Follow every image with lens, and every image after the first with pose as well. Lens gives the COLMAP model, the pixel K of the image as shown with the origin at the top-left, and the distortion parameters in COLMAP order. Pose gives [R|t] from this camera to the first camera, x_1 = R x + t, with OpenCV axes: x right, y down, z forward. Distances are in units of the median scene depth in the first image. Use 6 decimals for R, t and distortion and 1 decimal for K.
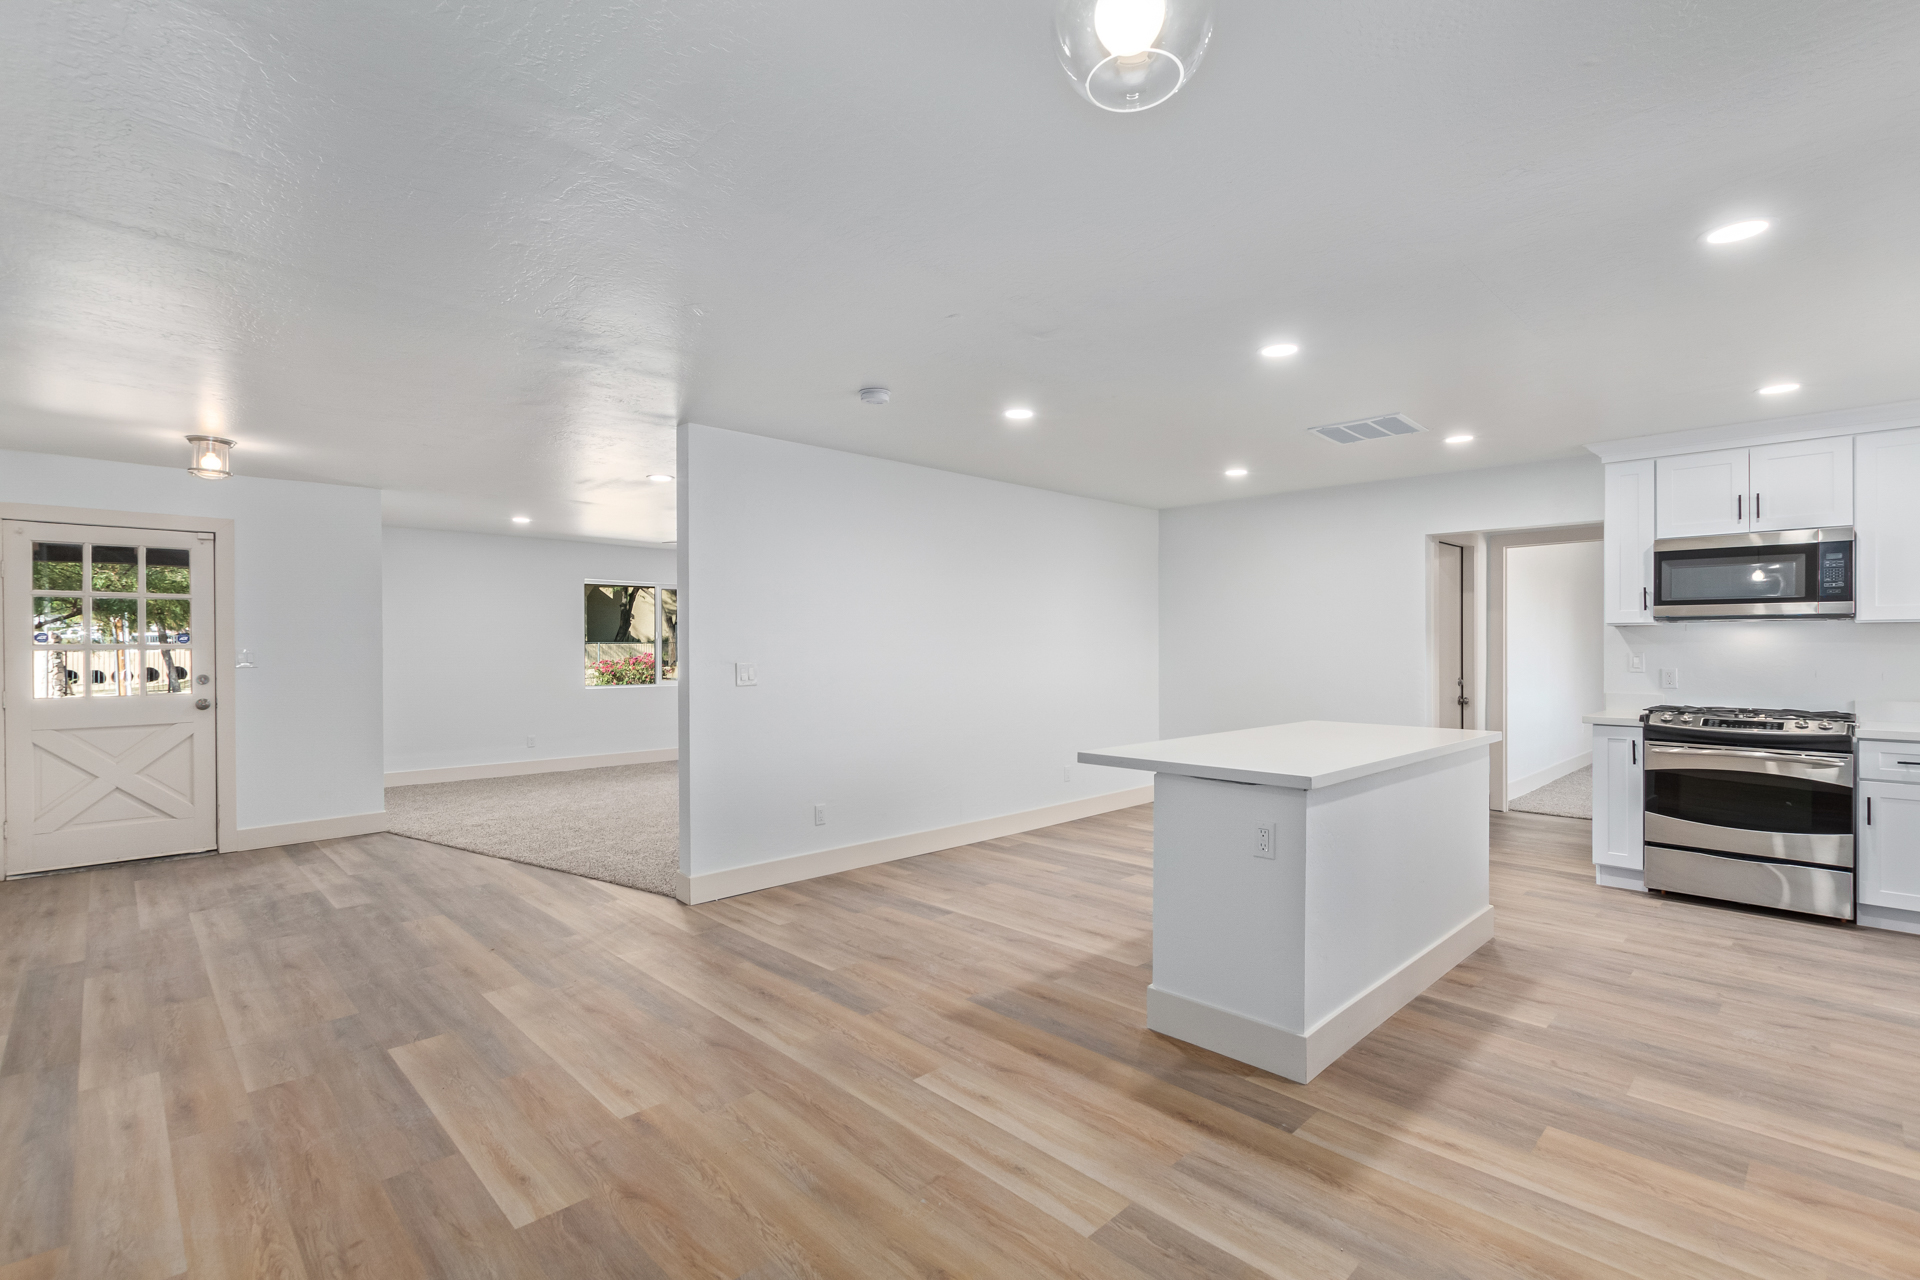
lens RADIAL K [[880.4, 0, 965.5], [0, 880.4, 648.5], [0, 0, 1]] dist [0.003434, -0.000552]
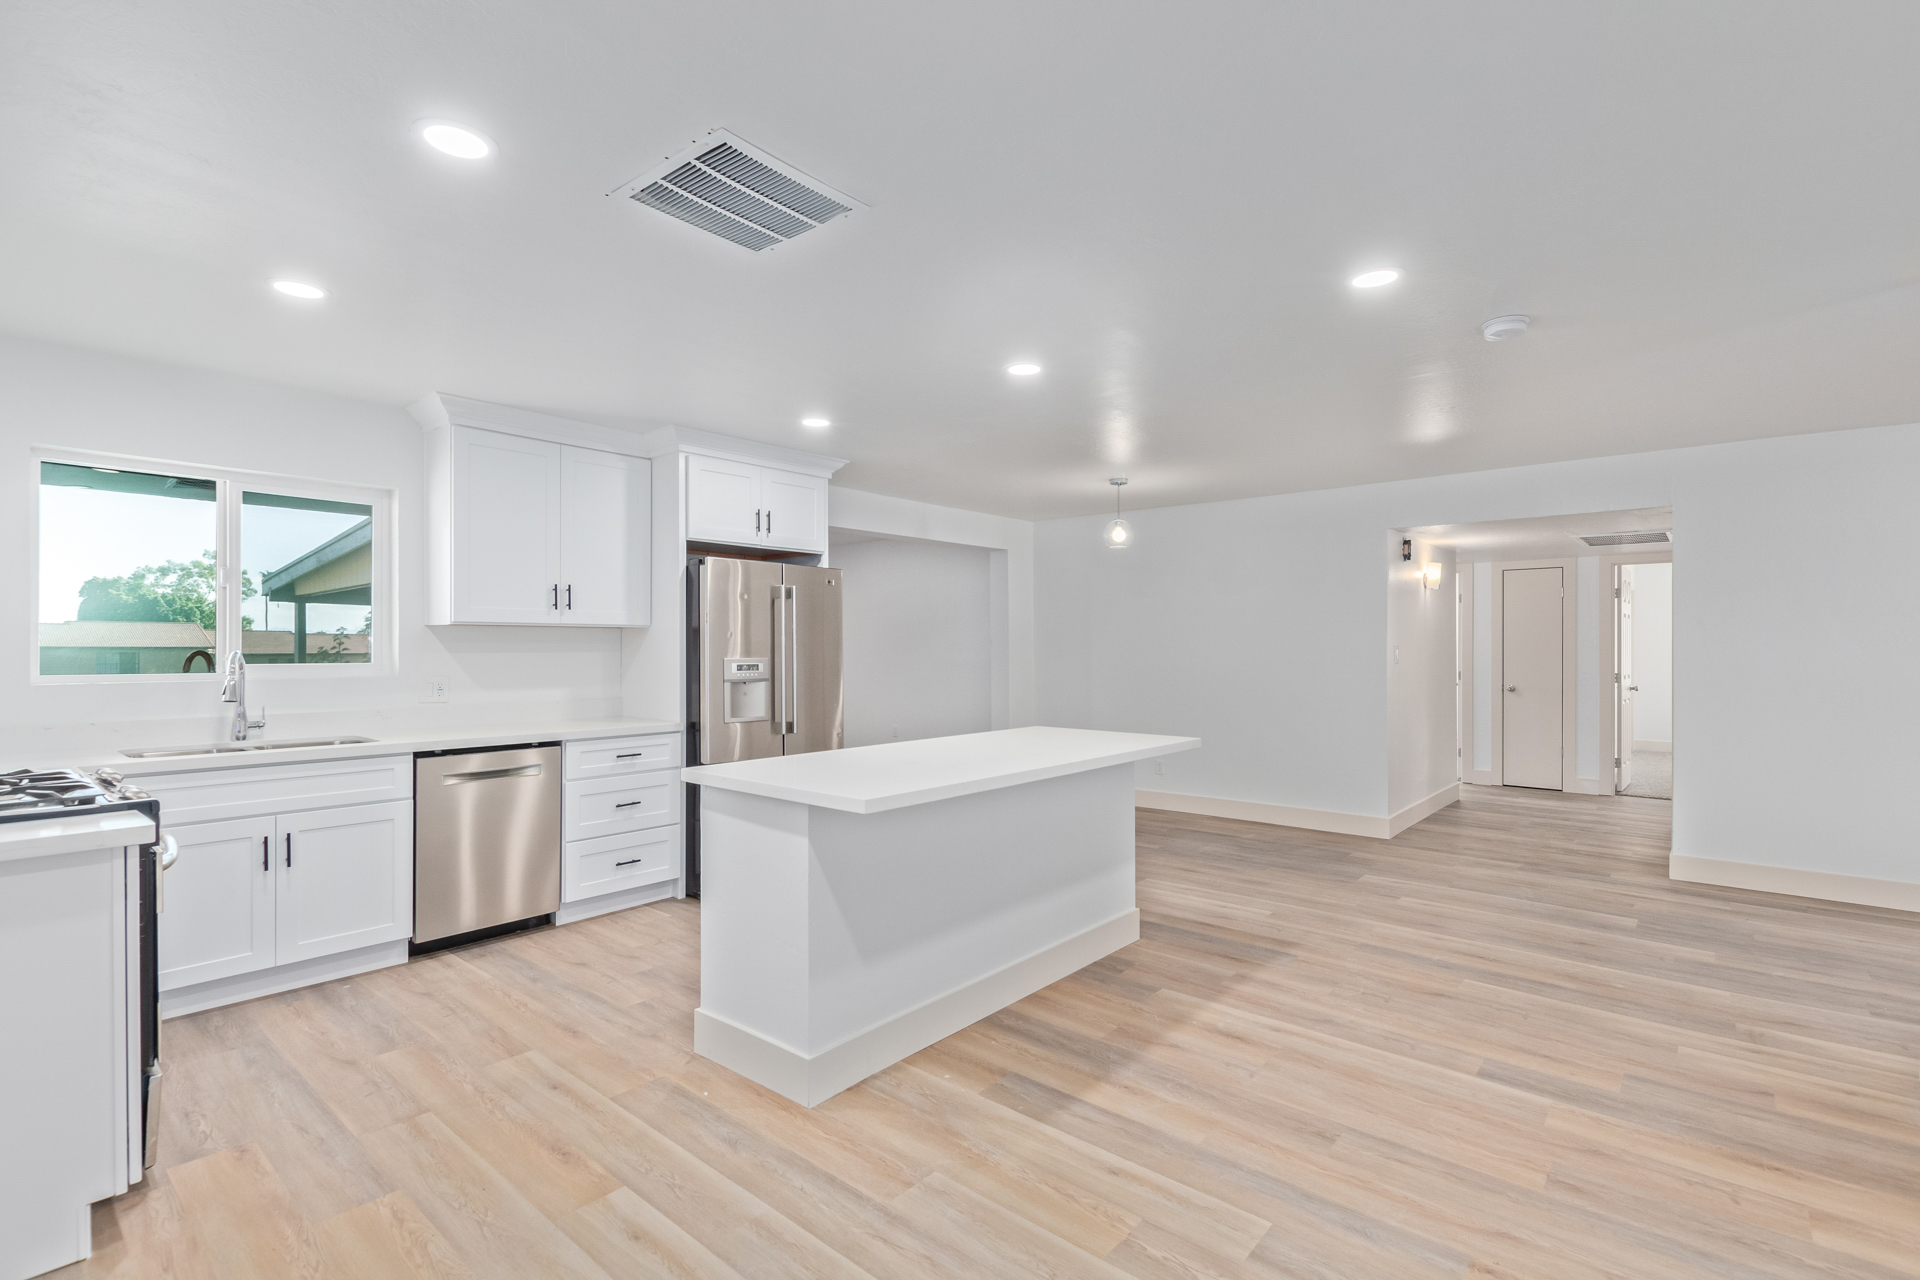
lens RADIAL K [[880.4, 0, 965.5], [0, 880.4, 648.5], [0, 0, 1]] dist [0.003434, -0.000552]
pose [[-0.996050, 0.001121, -0.088792, 0.518684], [0.000427, 0.999969, 0.007832, -0.011459], [0.088798, 0.007763, -0.996019, 2.040502]]
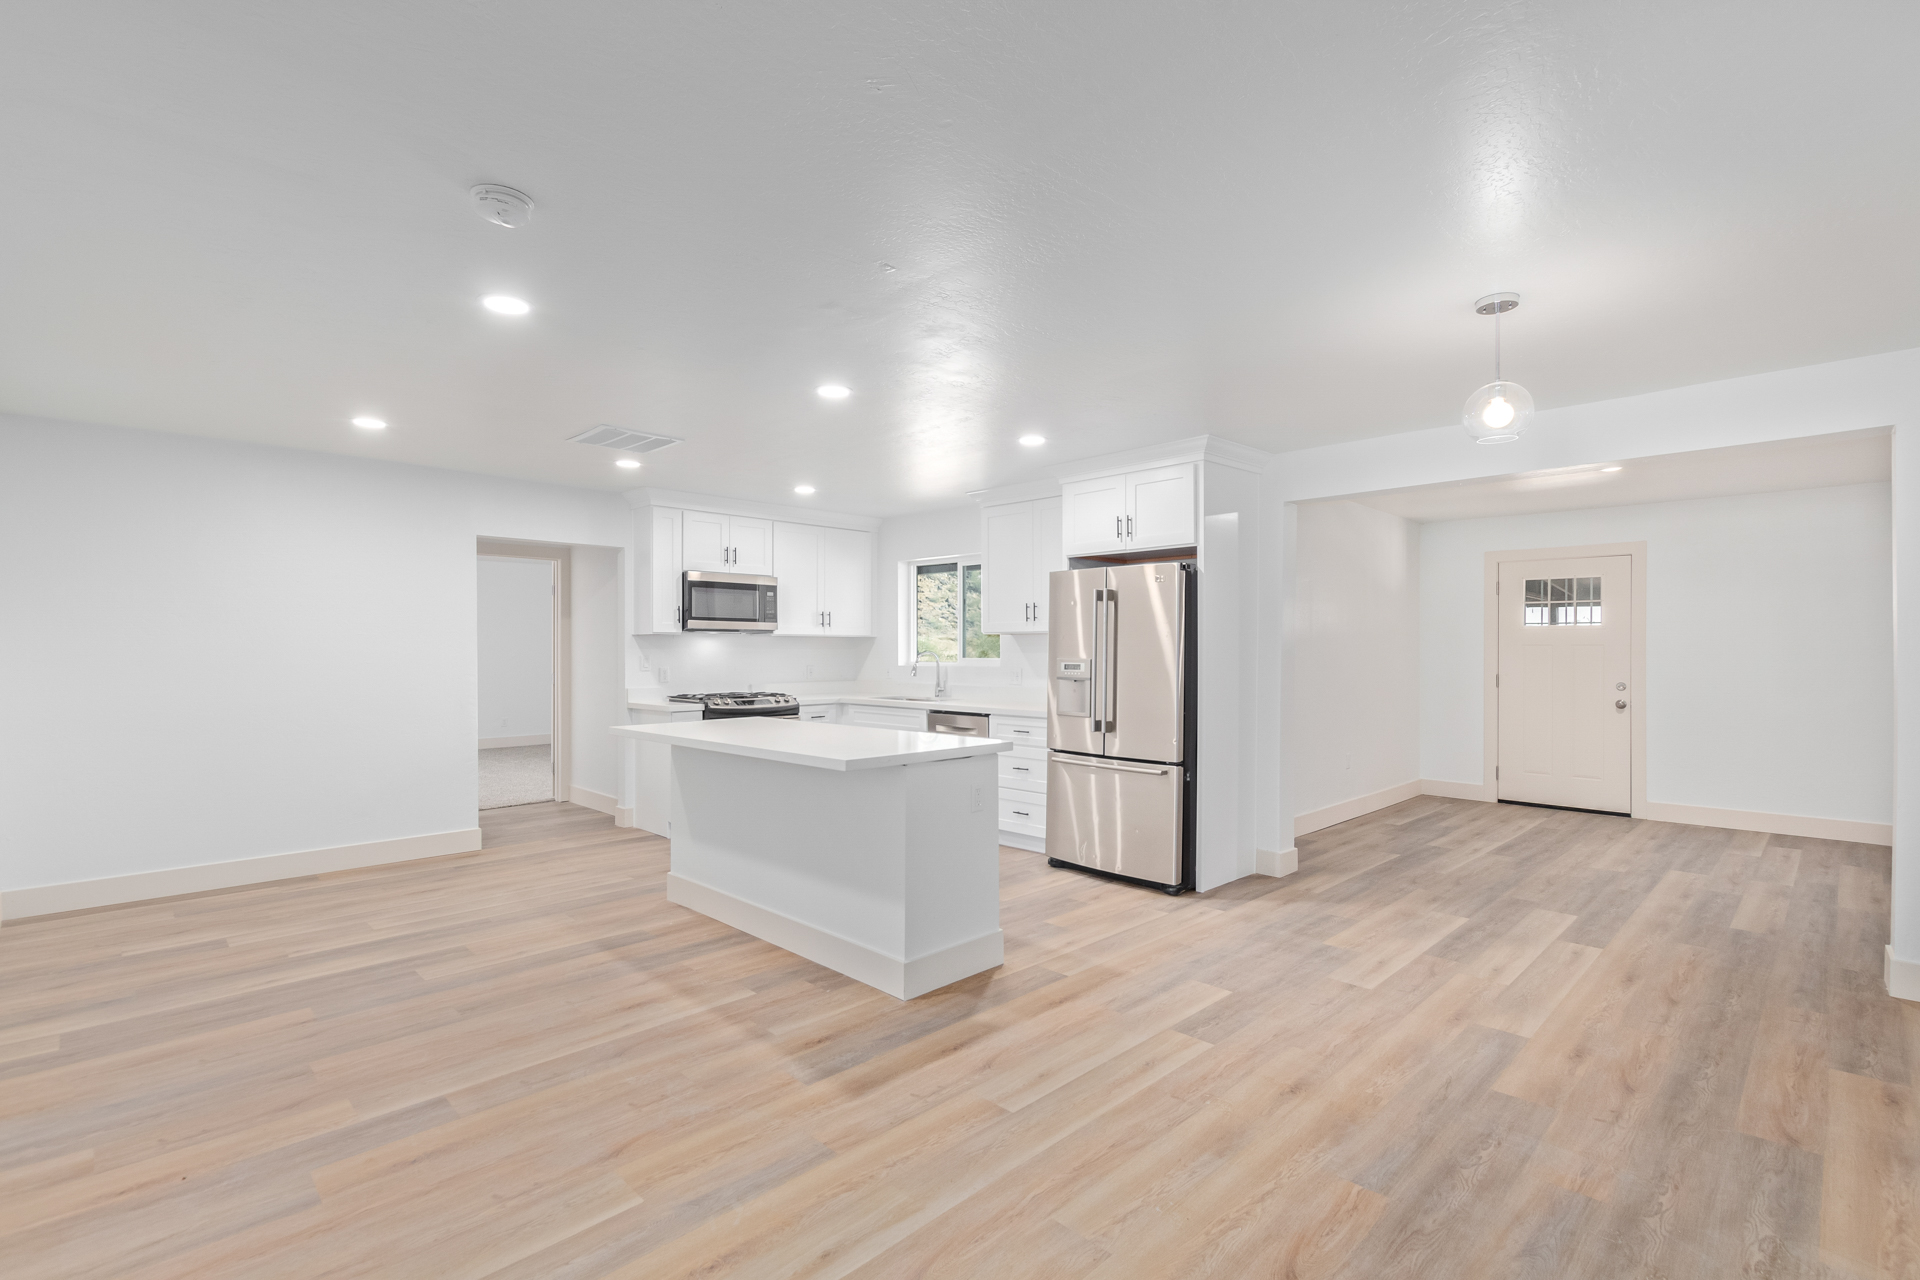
lens RADIAL K [[880.4, 0, 965.5], [0, 880.4, 648.5], [0, 0, 1]] dist [0.003434, -0.000552]
pose [[-0.007302, 0.001950, 0.999971, -0.786904], [0.006033, 0.999980, -0.001906, -0.000669], [-0.999955, 0.006019, -0.007313, 0.833379]]
